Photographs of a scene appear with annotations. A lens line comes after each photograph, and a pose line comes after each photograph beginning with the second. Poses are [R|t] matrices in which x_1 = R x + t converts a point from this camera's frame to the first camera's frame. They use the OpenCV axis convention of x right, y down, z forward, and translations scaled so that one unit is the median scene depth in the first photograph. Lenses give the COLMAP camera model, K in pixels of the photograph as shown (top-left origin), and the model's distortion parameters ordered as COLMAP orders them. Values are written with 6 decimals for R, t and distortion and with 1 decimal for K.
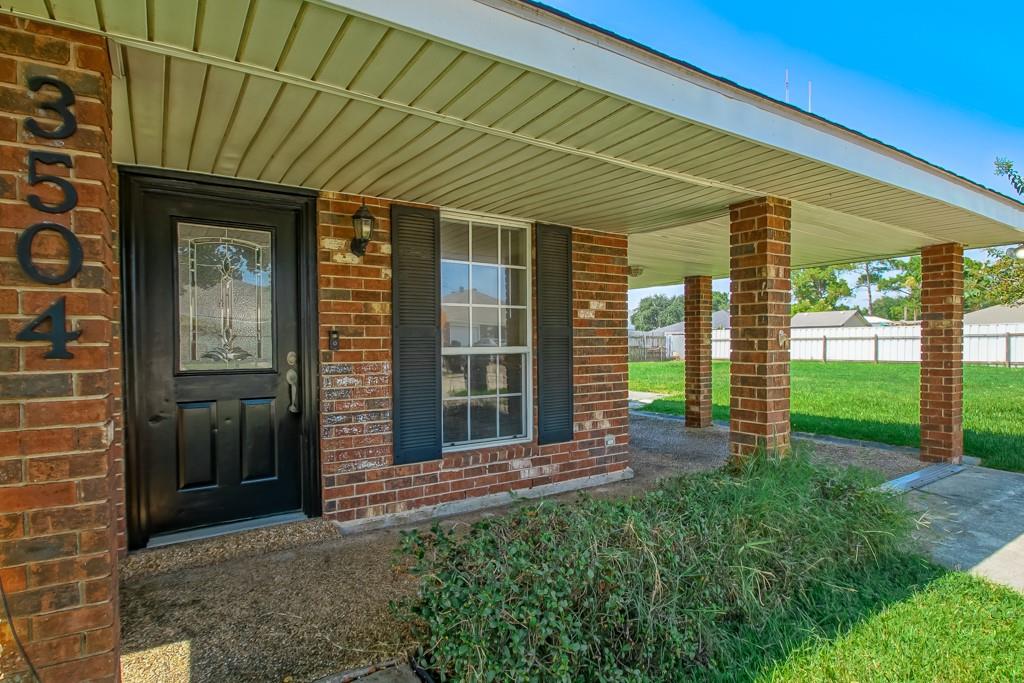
lens RADIAL K [[541.4, 0, 502.1], [0, 541.4, 346.3], [0, 0, 1]] dist [-0.022133, -0.001367]
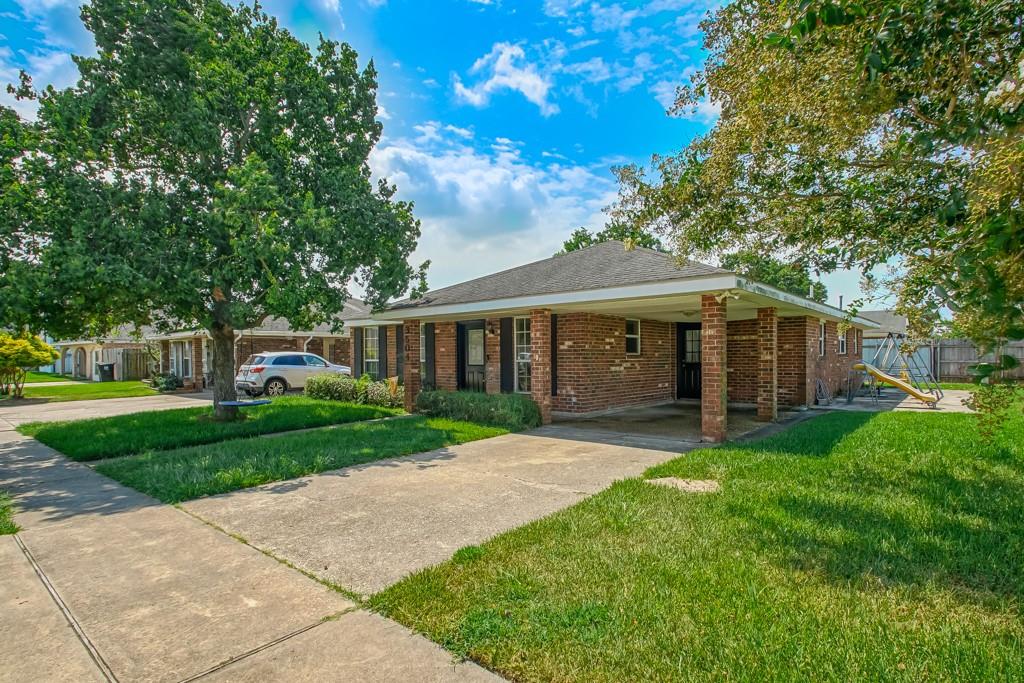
lens RADIAL K [[541.4, 0, 507.8], [0, 541.4, 347.3], [0, 0, 1]] dist [-0.022133, -0.001367]
pose [[0.285364, -0.010146, -0.958366, 2.725234], [-0.002045, 0.999935, -0.011195, -0.032622], [0.958417, 0.005154, 0.285324, 0.044022]]
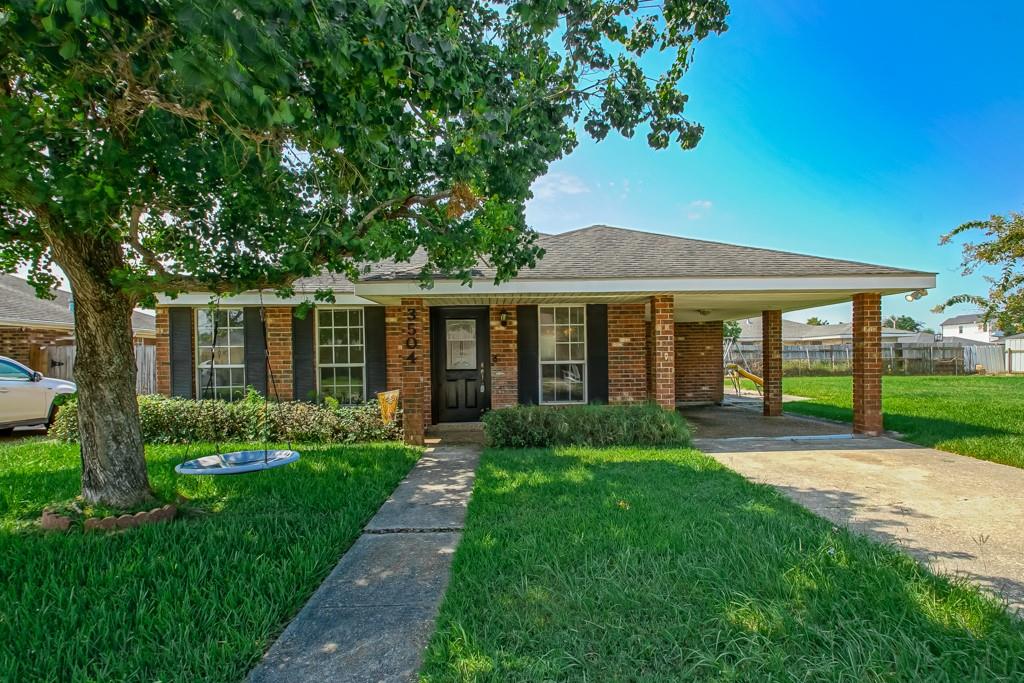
lens RADIAL K [[541.4, 0, 518.5], [0, 541.4, 350.5], [0, 0, 1]] dist [-0.022133, -0.001367]
pose [[0.864387, -0.011742, -0.502689, 0.952212], [0.003366, 0.999840, -0.017566, -0.002070], [0.502815, 0.013492, 0.864289, -1.068075]]
